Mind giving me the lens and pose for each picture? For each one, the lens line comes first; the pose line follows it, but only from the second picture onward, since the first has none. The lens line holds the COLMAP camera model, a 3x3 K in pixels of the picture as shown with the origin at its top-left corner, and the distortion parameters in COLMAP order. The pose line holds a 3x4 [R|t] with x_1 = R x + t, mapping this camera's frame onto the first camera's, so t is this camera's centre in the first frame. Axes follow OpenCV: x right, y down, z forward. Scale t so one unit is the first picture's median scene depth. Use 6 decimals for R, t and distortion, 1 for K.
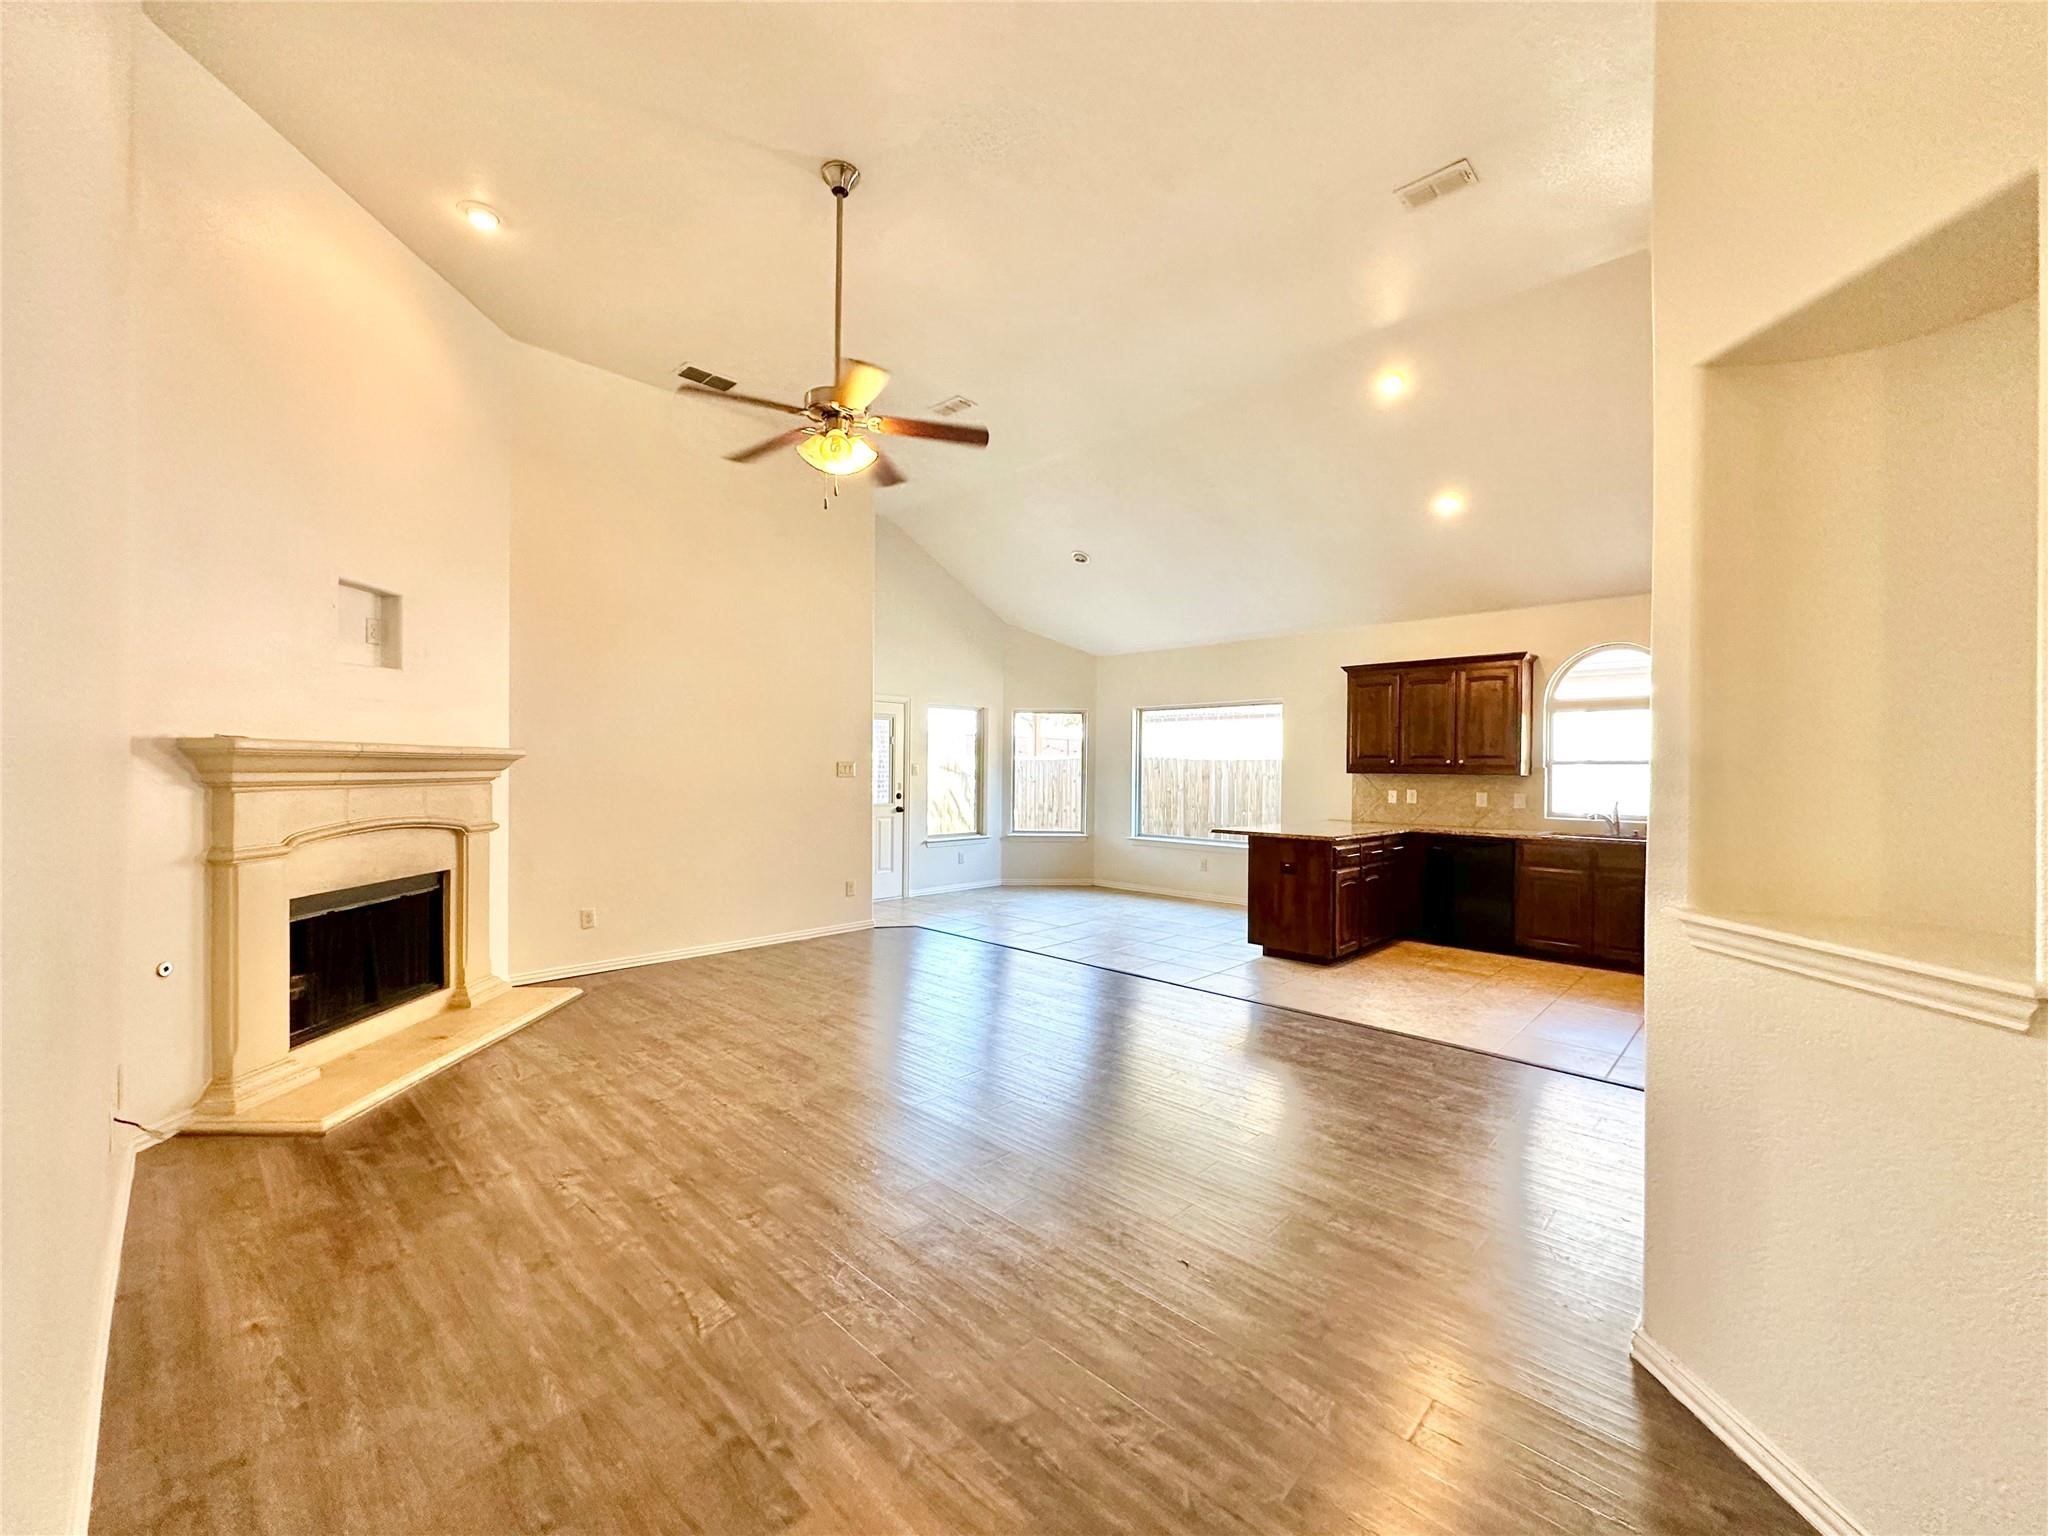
lens RADIAL K [[815.4, 0, 1020.4], [0, 815.4, 766.2], [0, 0, 1]] dist [-0.005400, 0.000492]
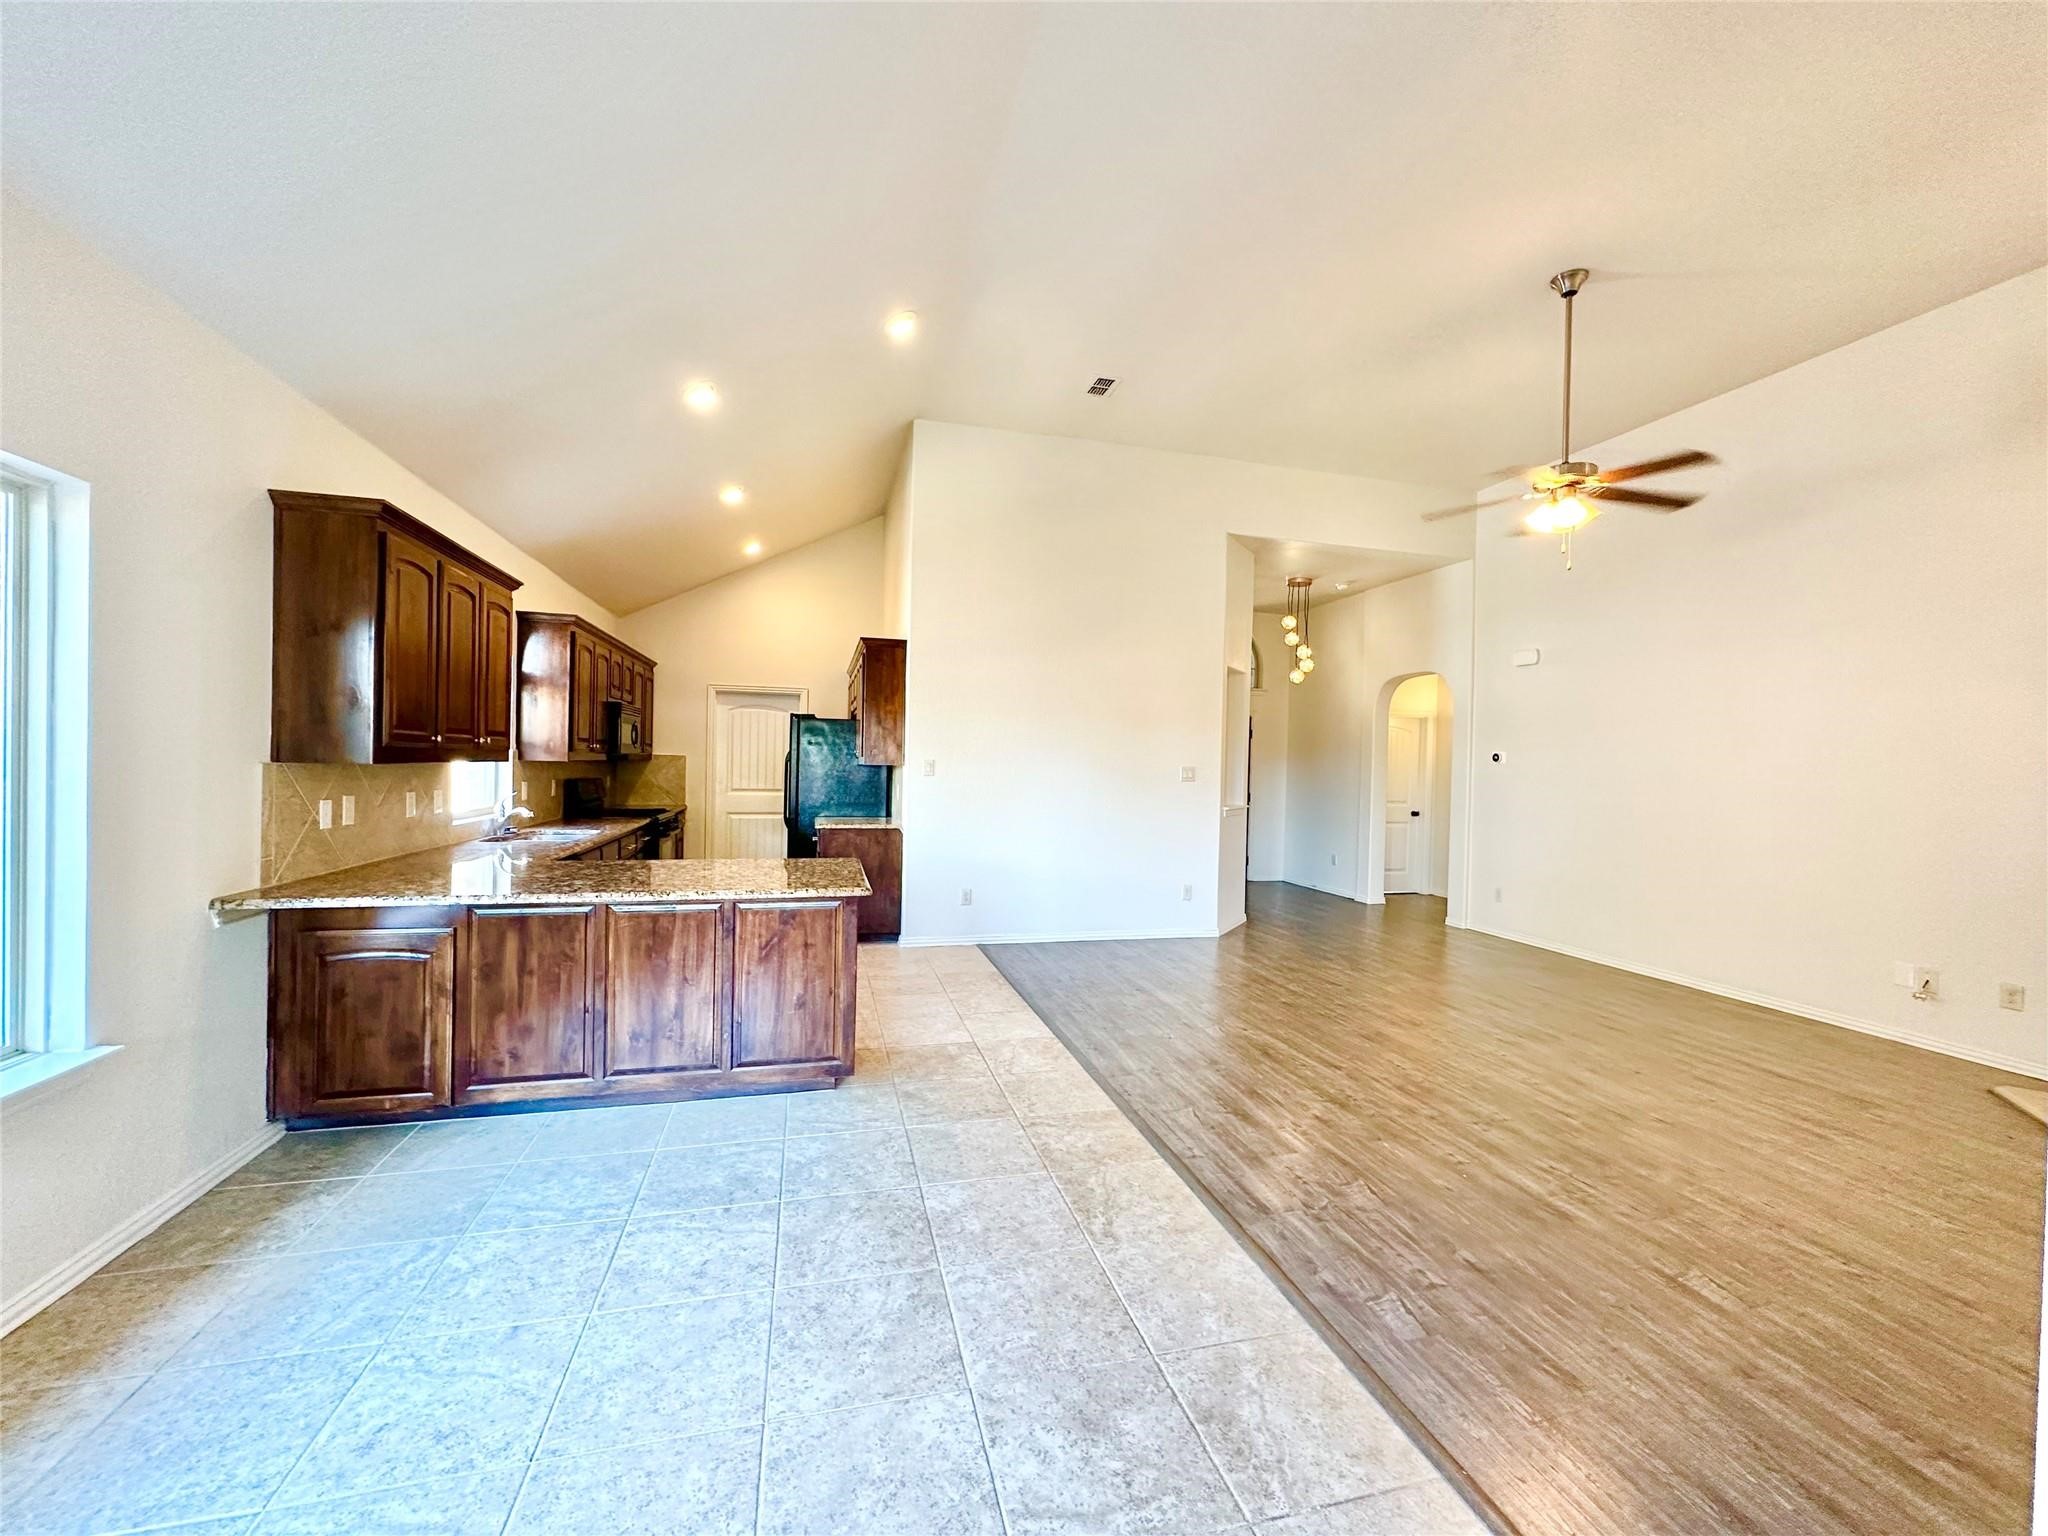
lens RADIAL K [[815.4, 0, 1019.9], [0, 815.4, 769.8], [0, 0, 1]] dist [-0.005400, 0.000492]
pose [[-0.853497, -0.033905, 0.519994, -0.130719], [-0.032122, 0.999407, 0.012440, -0.006392], [-0.520107, -0.006086, -0.854080, 1.772387]]
